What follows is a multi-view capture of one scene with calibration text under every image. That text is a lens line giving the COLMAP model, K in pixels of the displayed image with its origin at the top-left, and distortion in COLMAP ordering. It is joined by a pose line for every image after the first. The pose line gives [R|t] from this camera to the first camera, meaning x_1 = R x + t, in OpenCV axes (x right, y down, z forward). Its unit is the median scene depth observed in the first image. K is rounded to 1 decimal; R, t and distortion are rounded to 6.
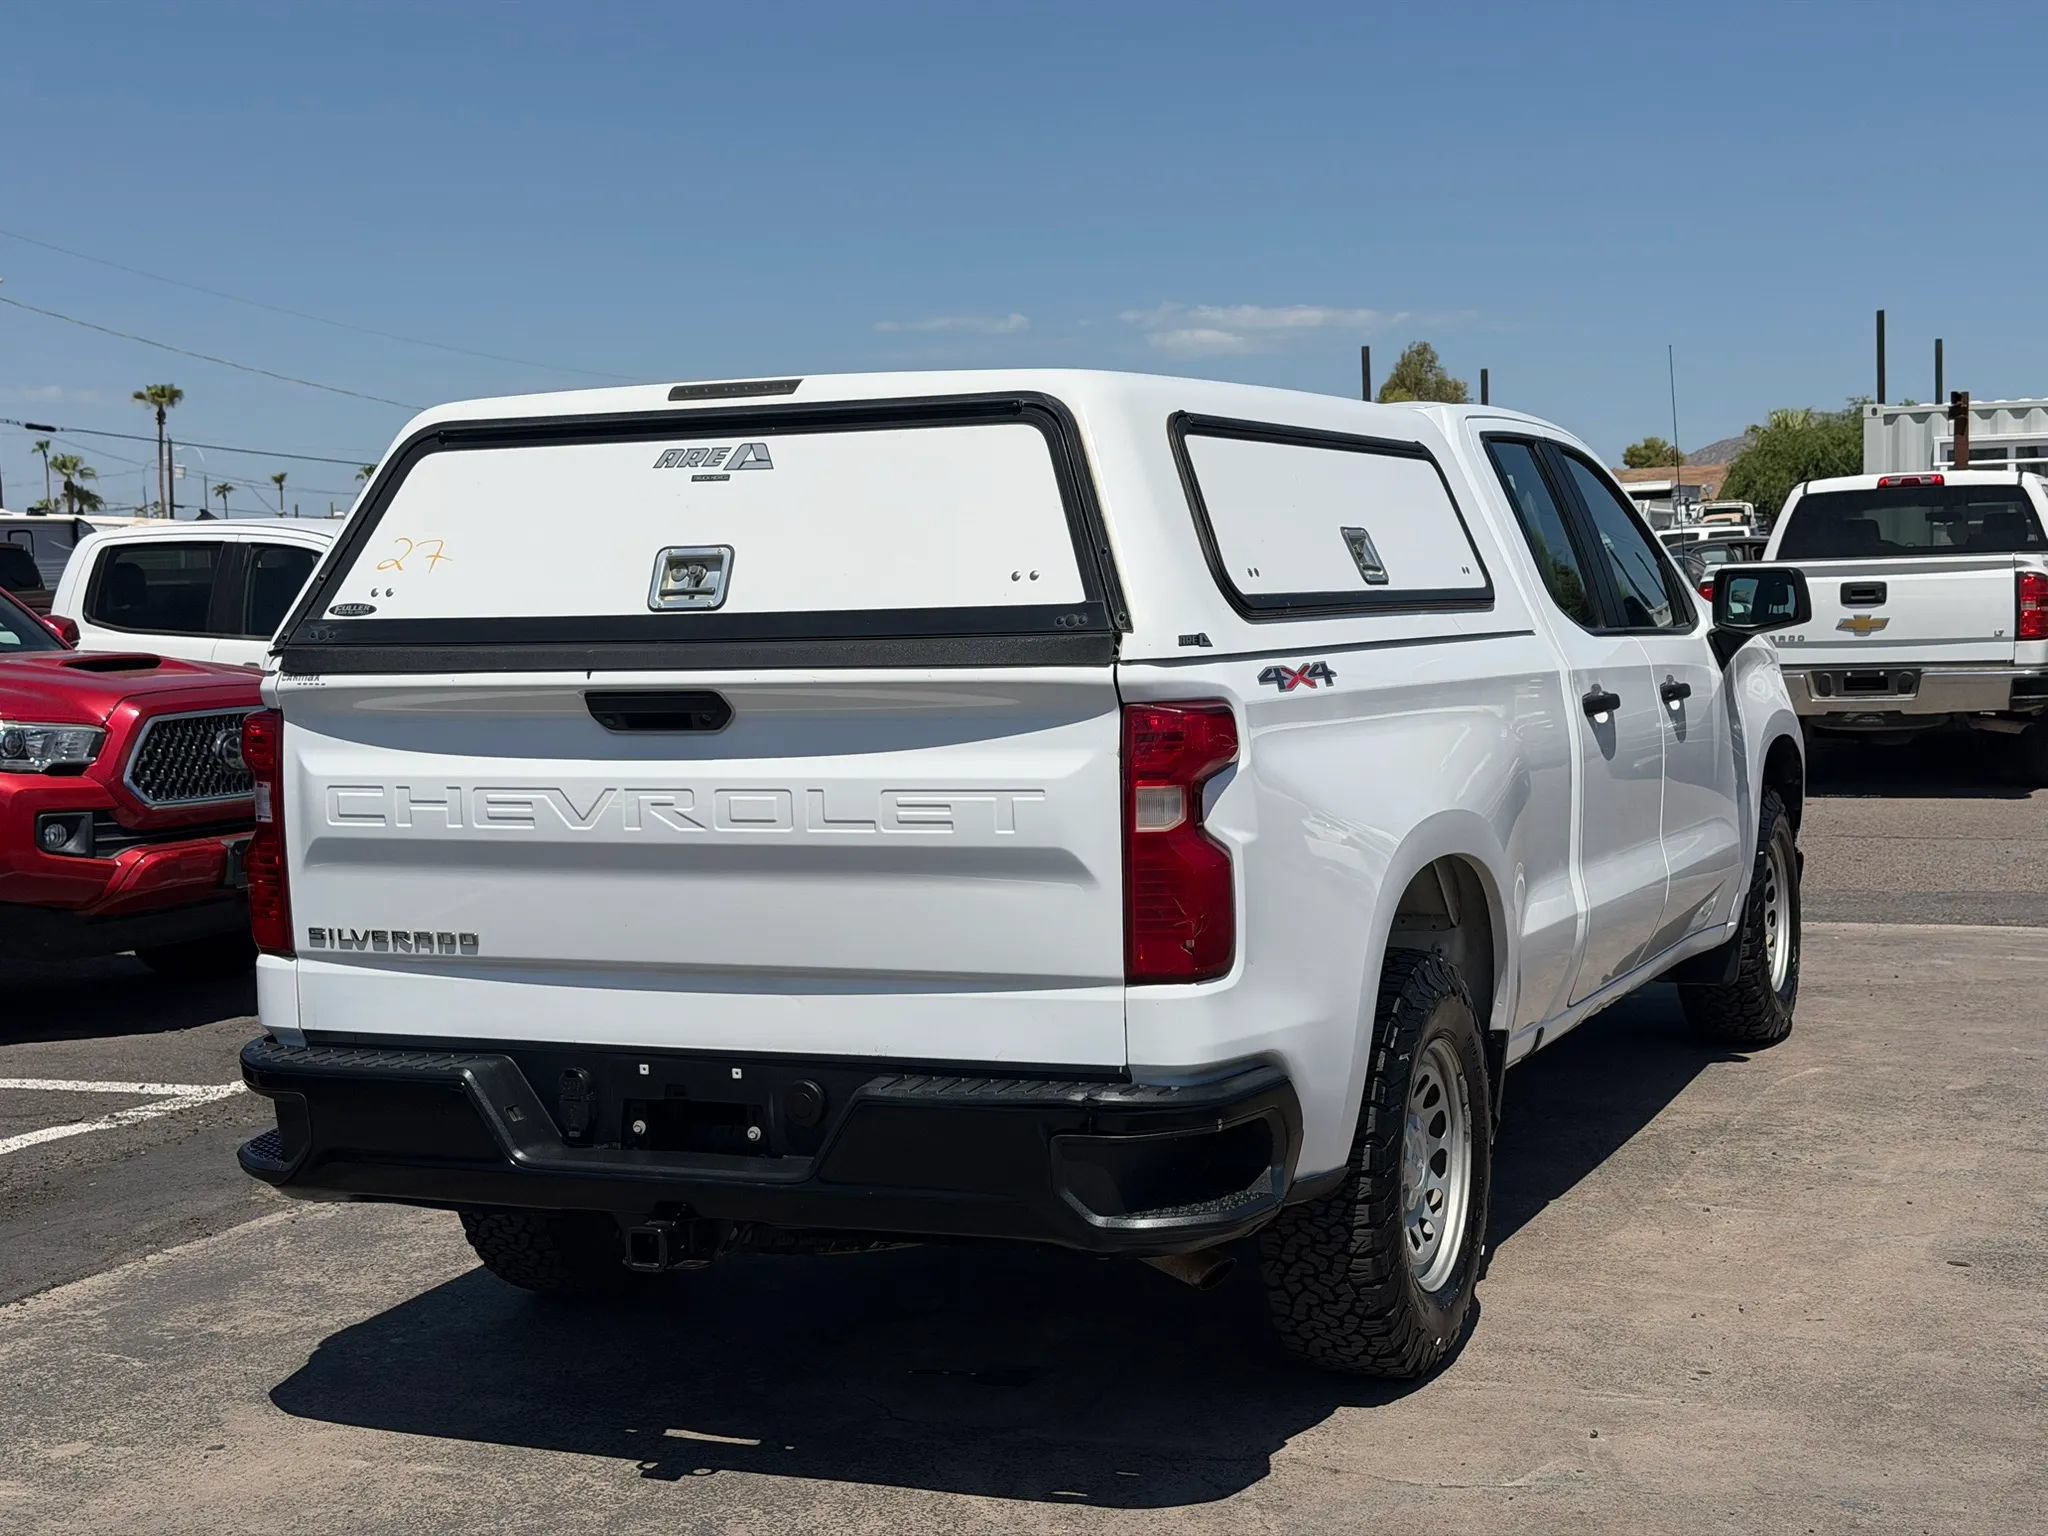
lens RADIAL K [[2863.8, 0, 1038.9], [0, 2863.8, 753.8], [0, 0, 1]] dist [0.115995, 0.000000]
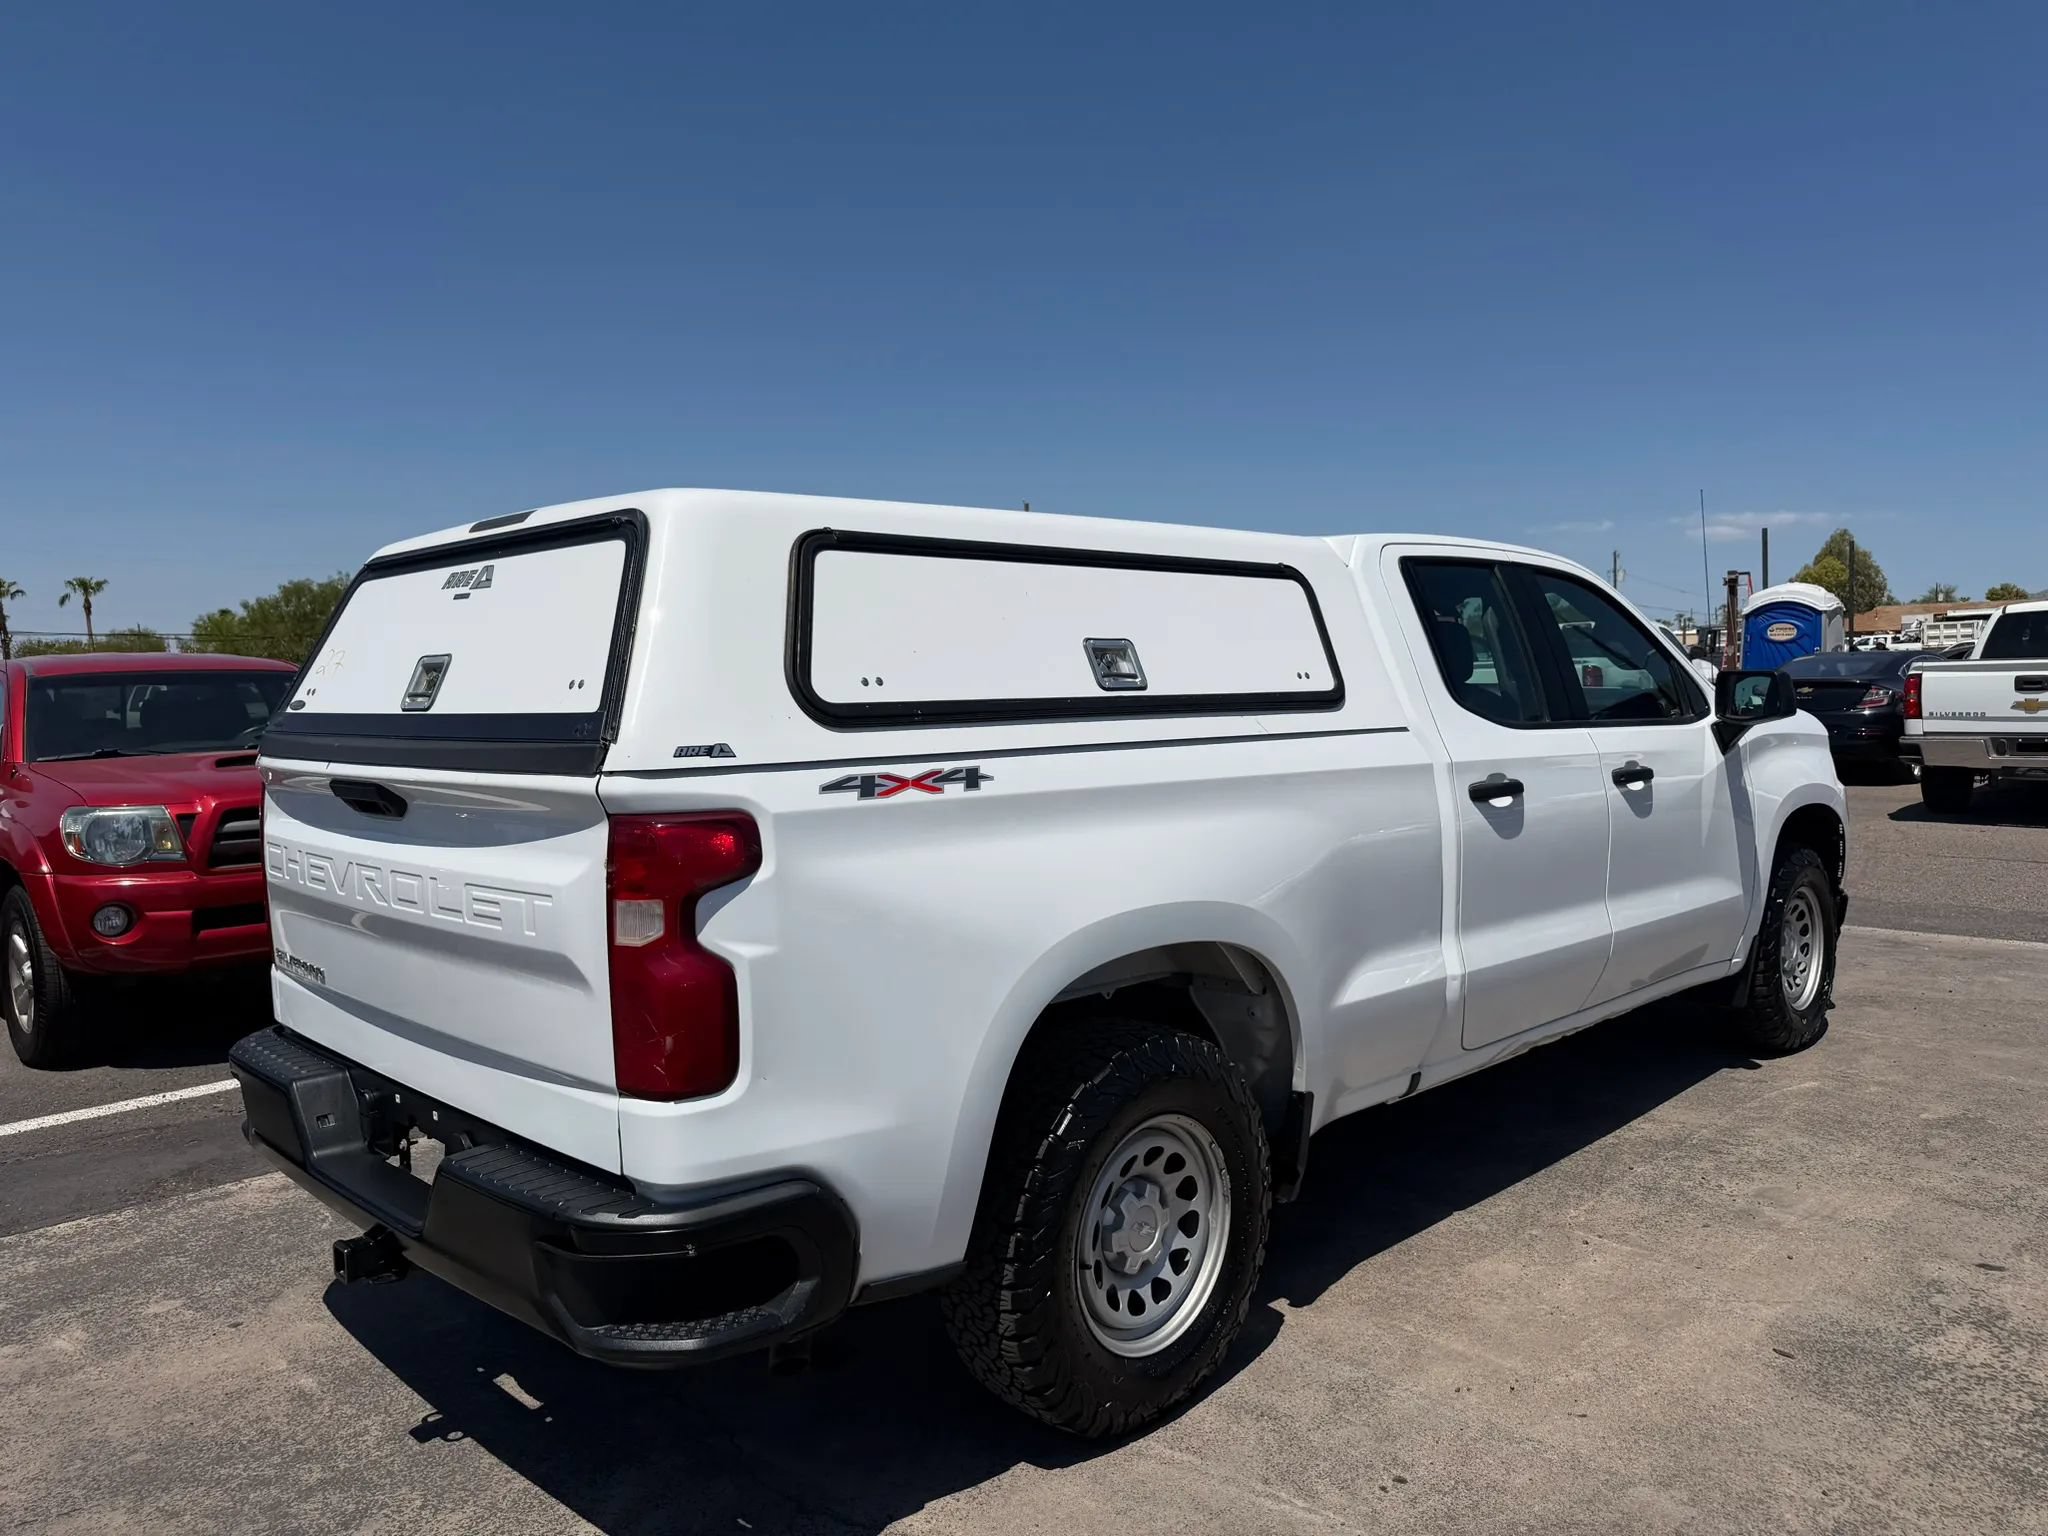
lens RADIAL K [[1450.6, 0, 1041.7], [0, 1450.6, 765.7], [0, 0, 1]] dist [0.035101, -0.044211]
pose [[0.930553, 0.027668, -0.365110, 0.313112], [-0.024840, 0.999614, 0.012441, -0.039511], [0.365313, -0.002508, 0.930881, 0.520175]]
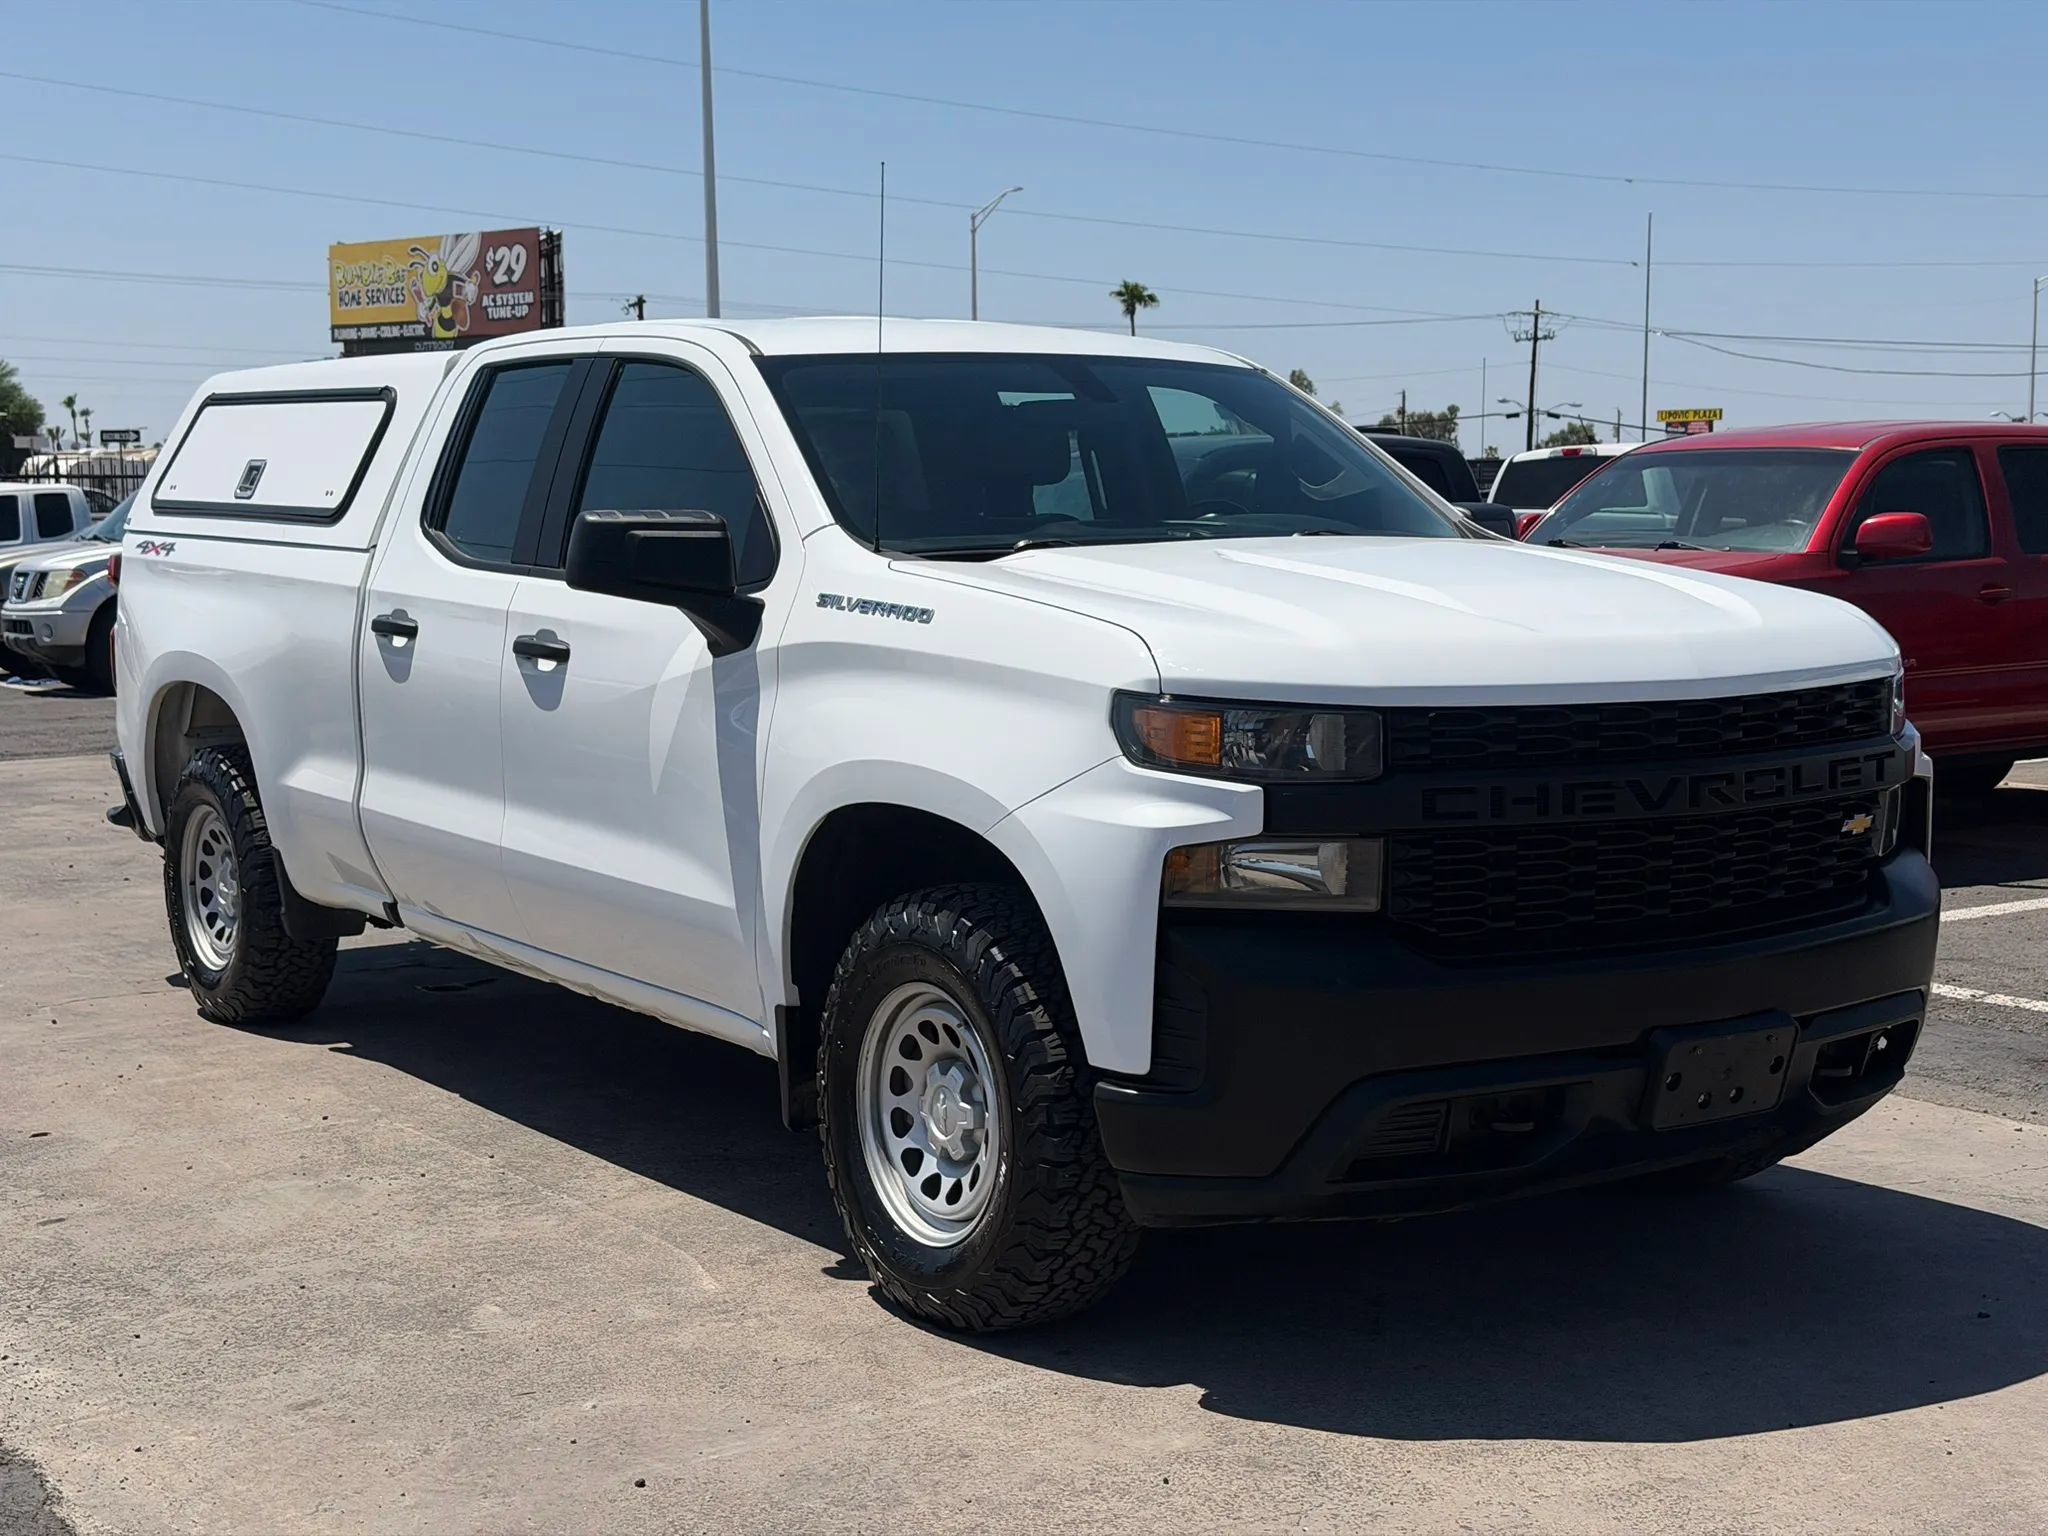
lens RADIAL K [[2863.8, 0, 1037.8], [0, 2863.8, 788.2], [0, 0, 1]] dist [0.115995, 0.000000]
pose [[-0.522565, 0.119654, -0.844161, 1.273642], [-0.036527, 0.986052, 0.162378, -0.182842], [0.851817, 0.115687, -0.510906, 2.300132]]
